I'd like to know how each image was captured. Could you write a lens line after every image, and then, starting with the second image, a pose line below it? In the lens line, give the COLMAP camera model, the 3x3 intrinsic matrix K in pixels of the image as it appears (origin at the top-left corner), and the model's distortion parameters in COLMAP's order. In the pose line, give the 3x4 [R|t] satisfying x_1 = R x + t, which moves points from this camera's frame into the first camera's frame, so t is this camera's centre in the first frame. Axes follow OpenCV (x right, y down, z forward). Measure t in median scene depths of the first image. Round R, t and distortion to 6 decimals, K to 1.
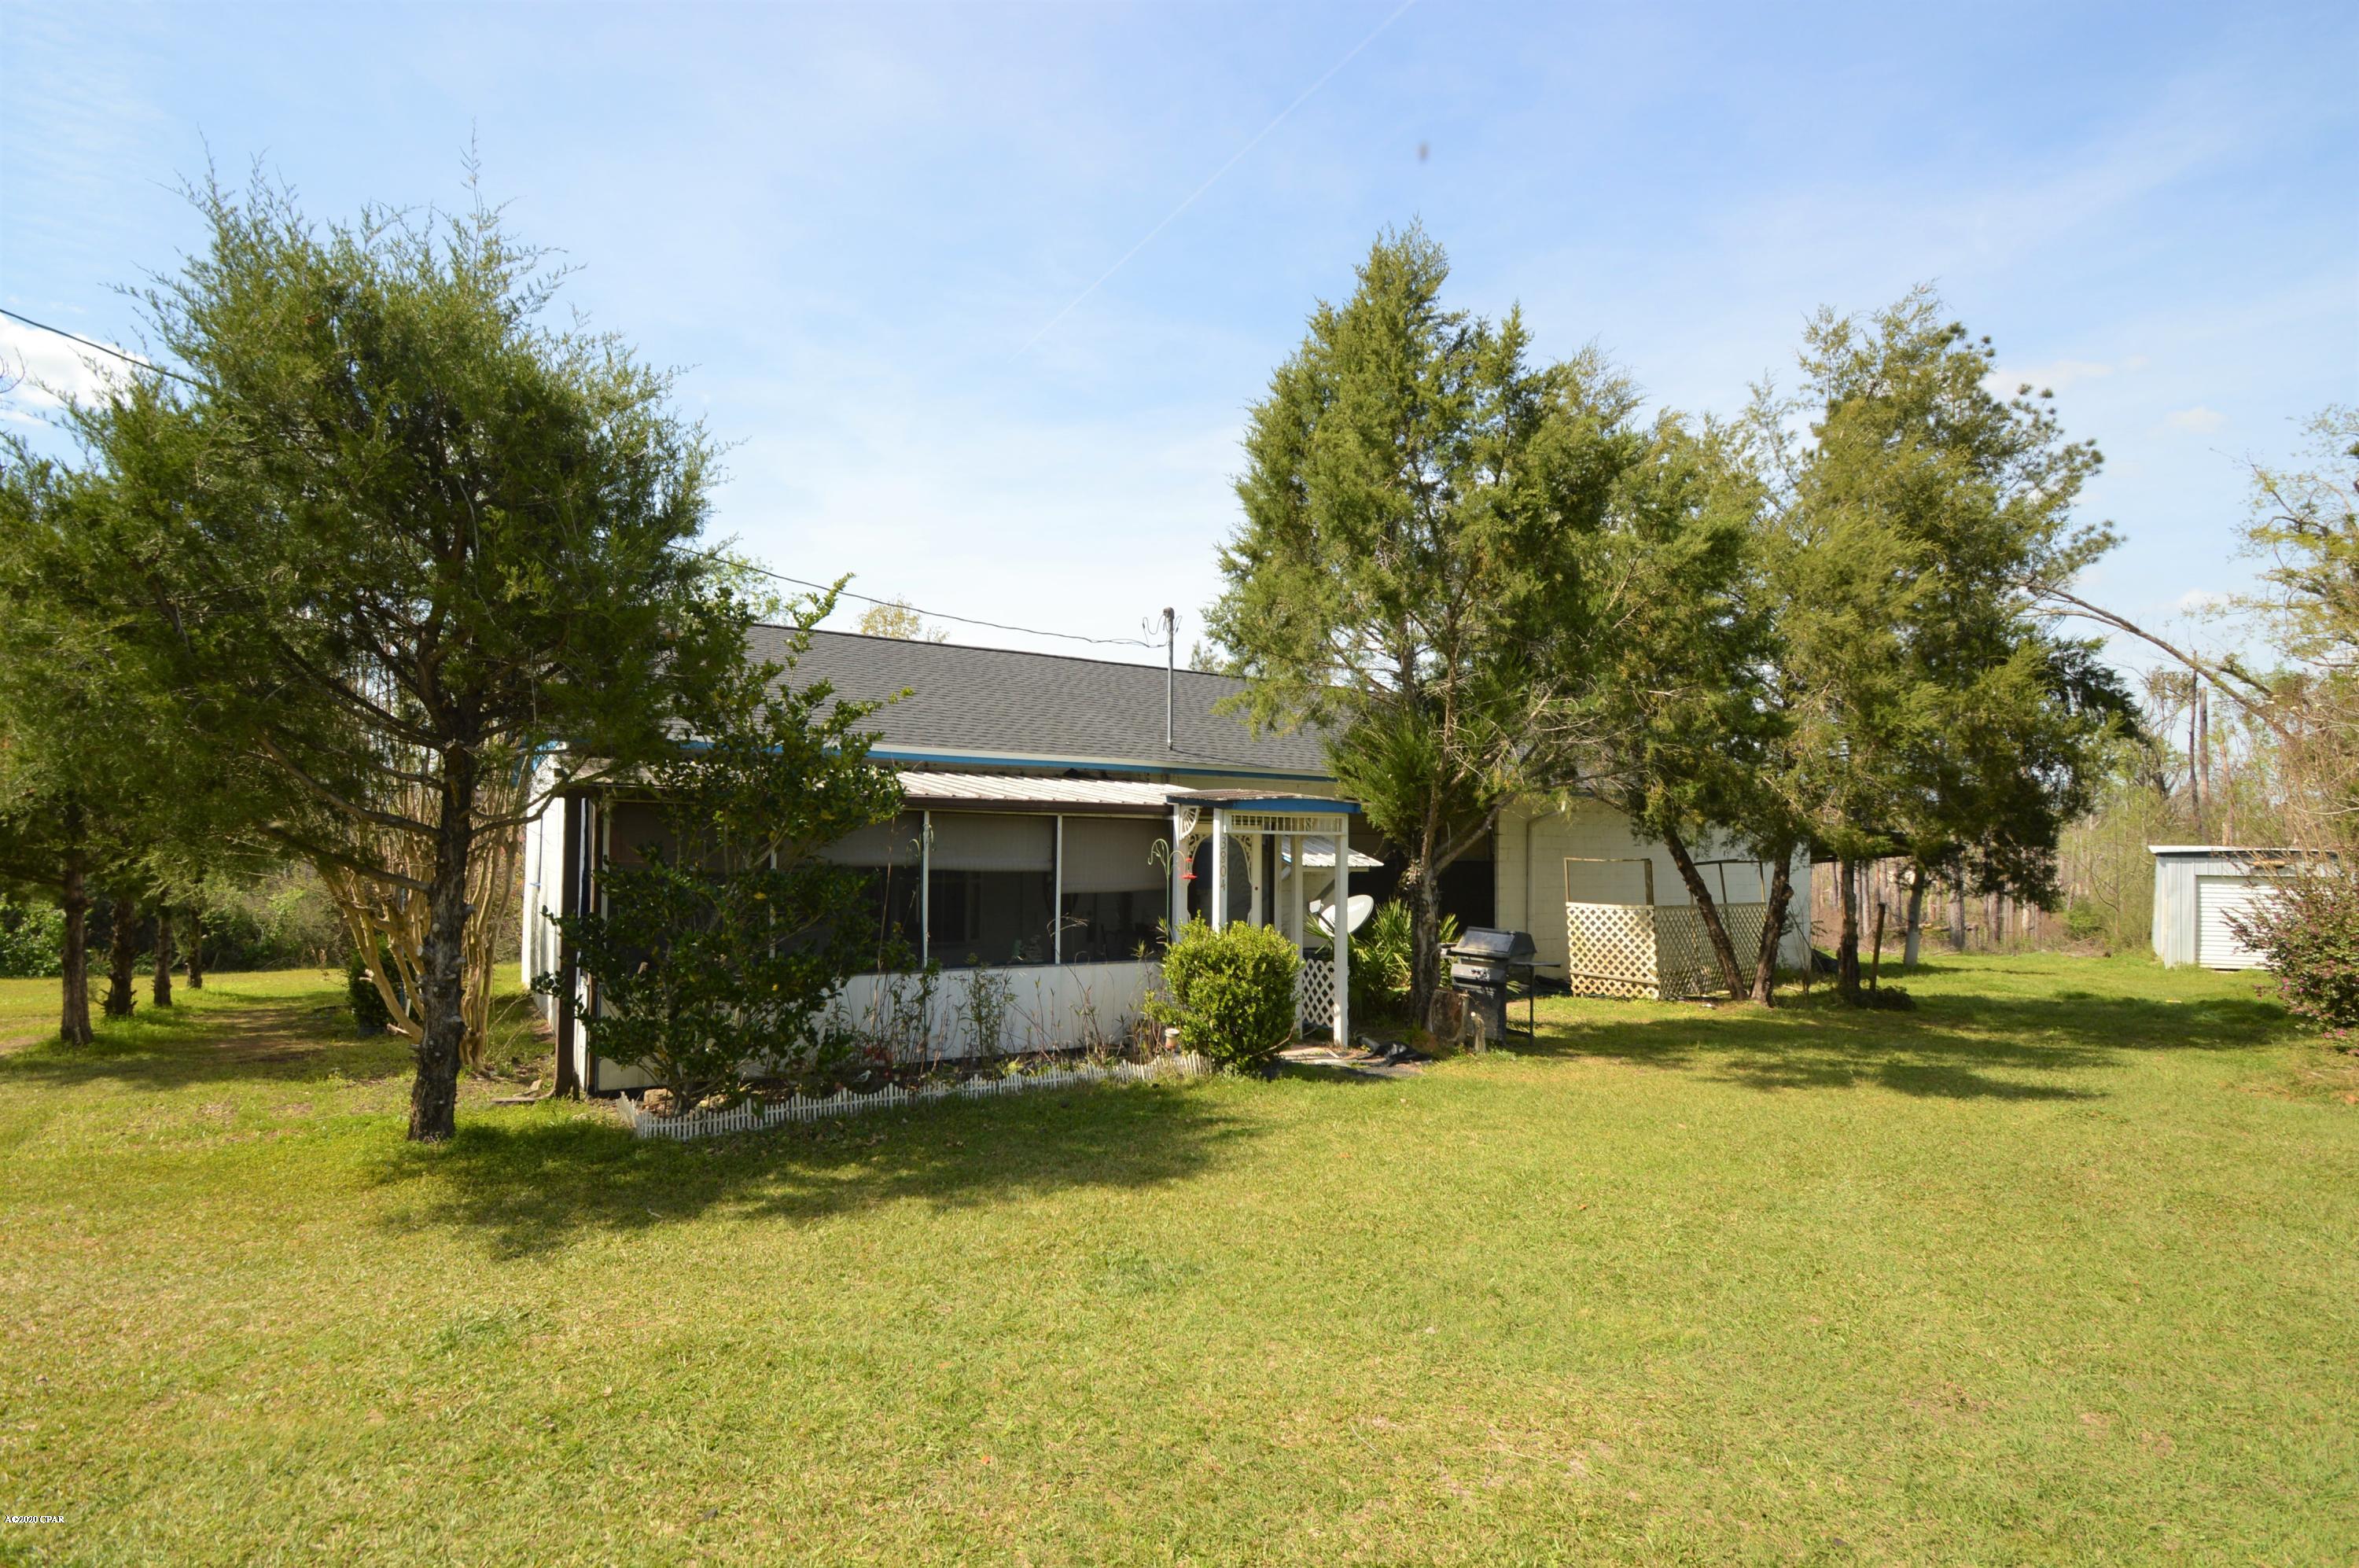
lens RADIAL K [[1124.9, 0, 1159.6], [0, 1124.9, 814.7], [0, 0, 1]] dist [-0.027214, -0.000074]
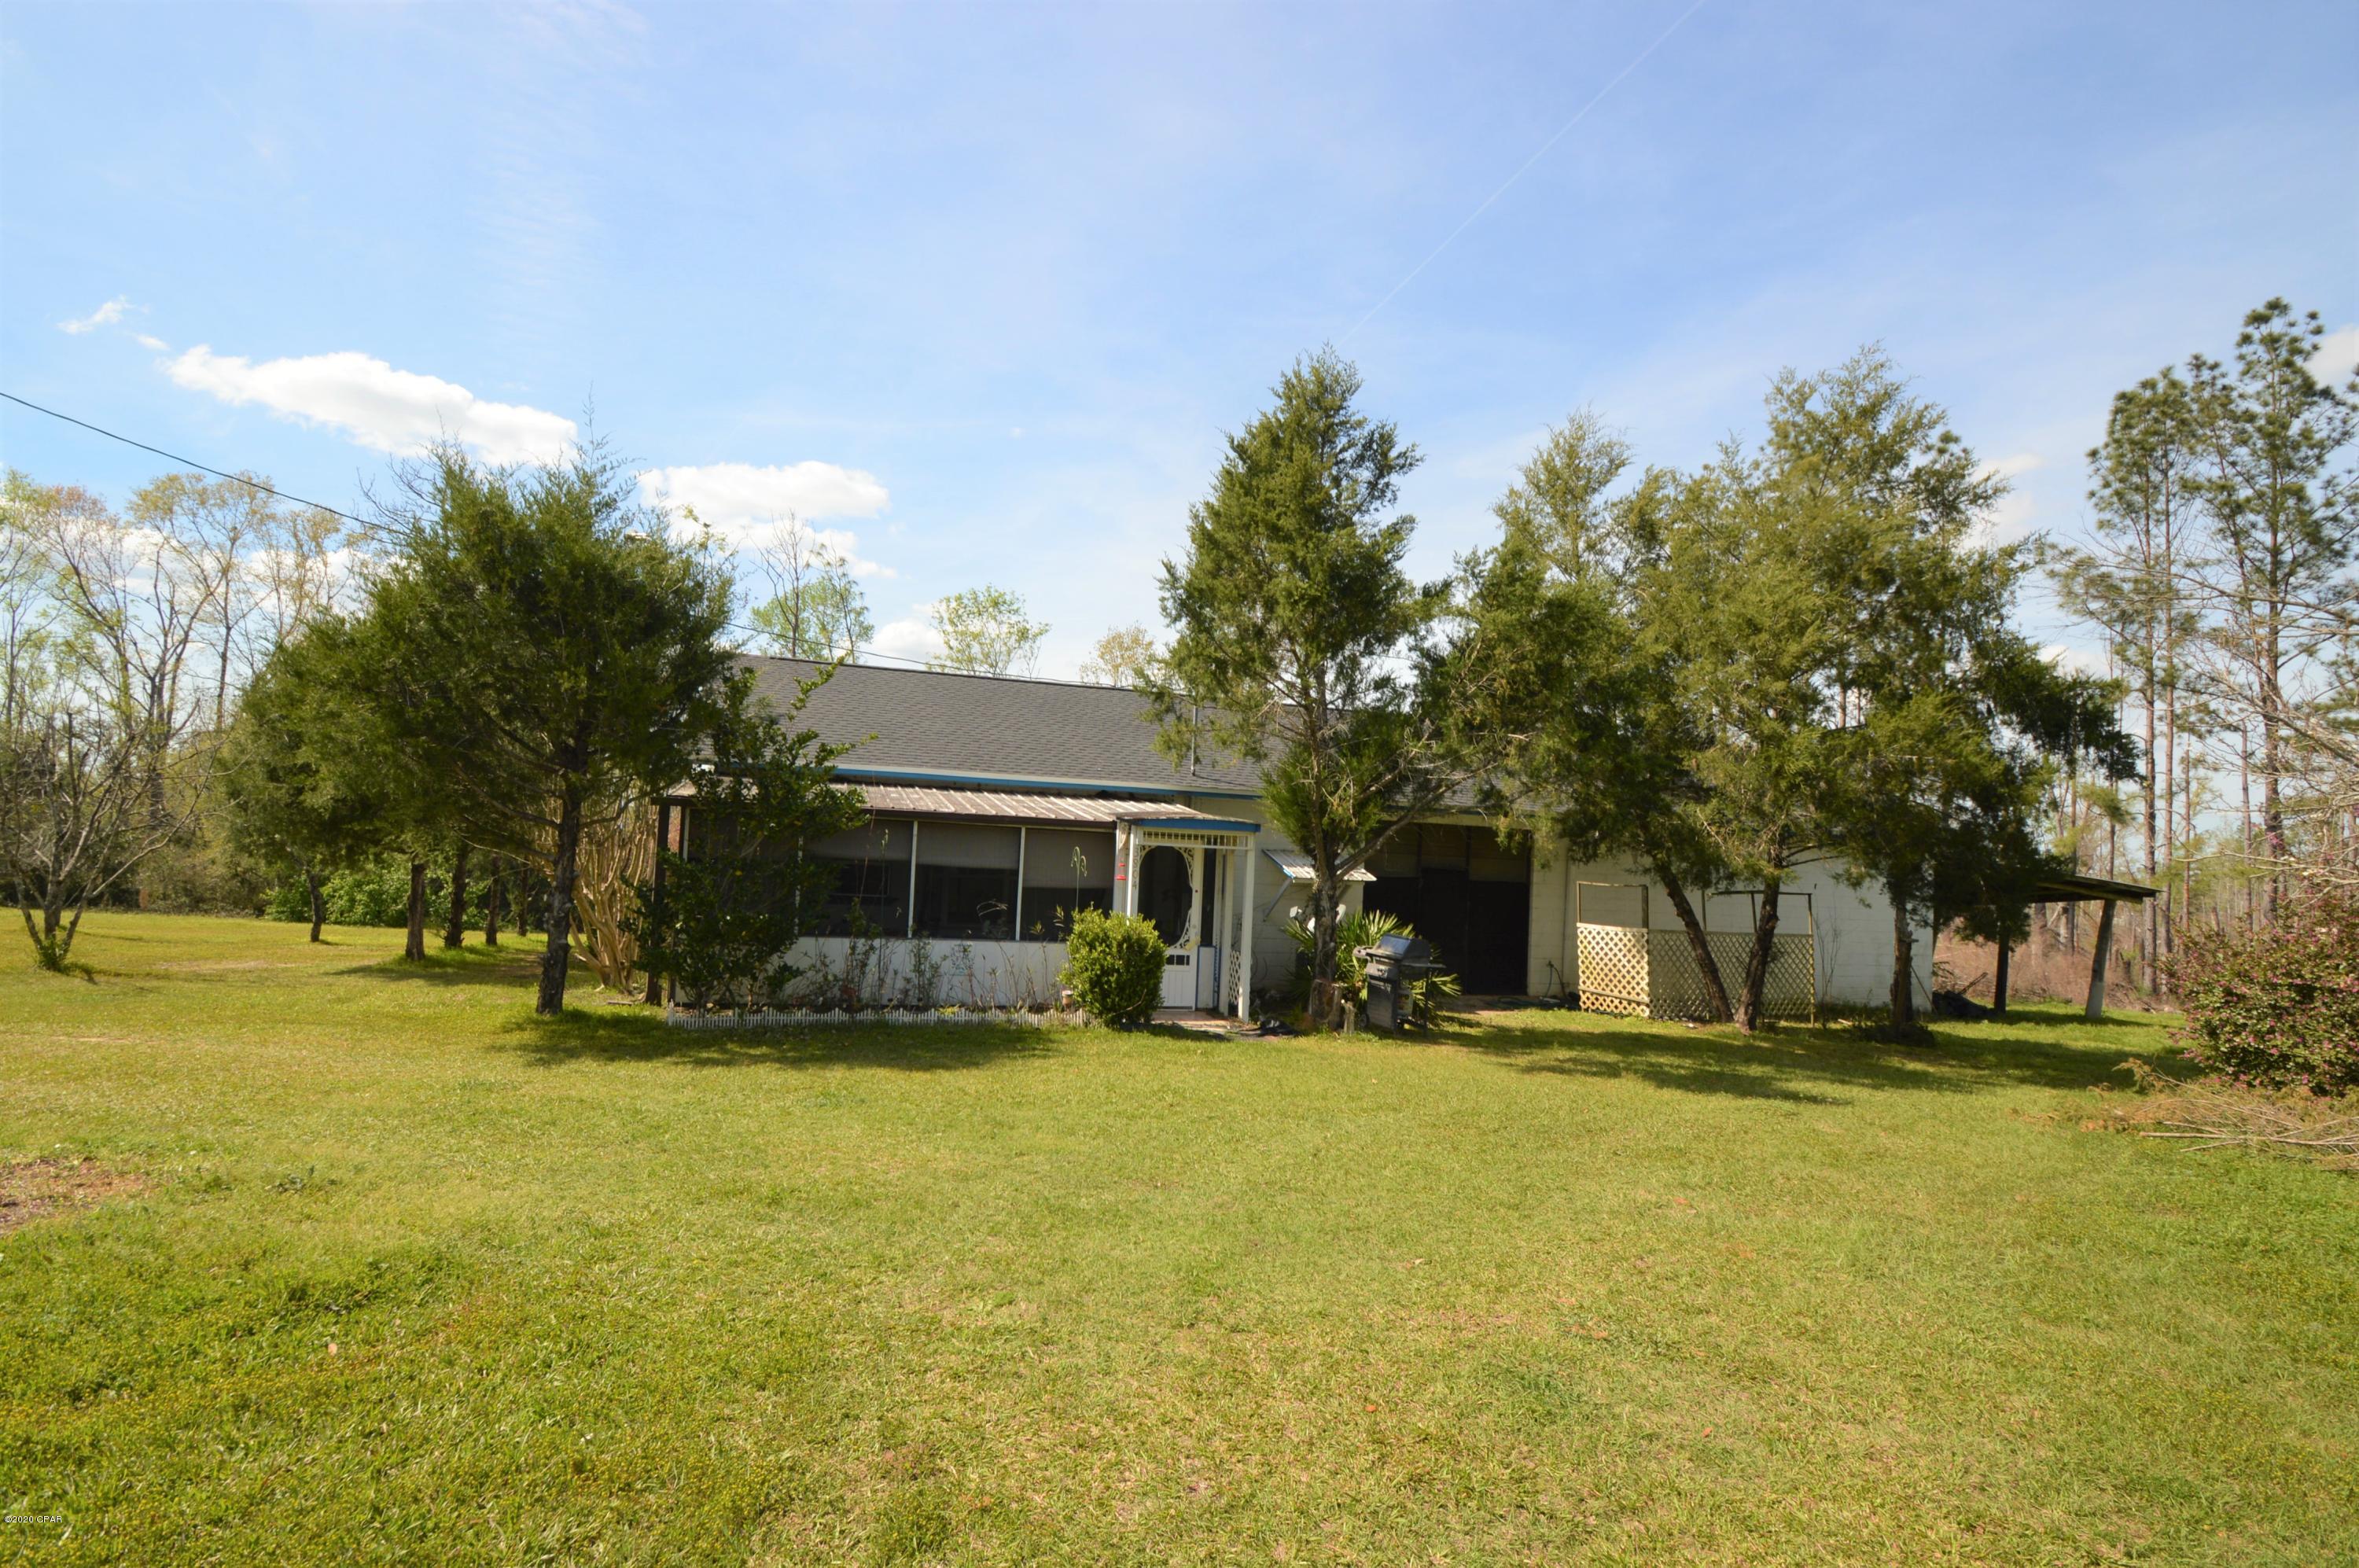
lens RADIAL K [[1124.9, 0, 1159.6], [0, 1124.9, 814.7], [0, 0, 1]] dist [-0.027214, -0.000074]
pose [[0.966813, 0.025629, -0.254196, 0.367733], [-0.028949, 0.999537, -0.009328, -0.005804], [0.253840, 0.016377, 0.967108, -0.210520]]
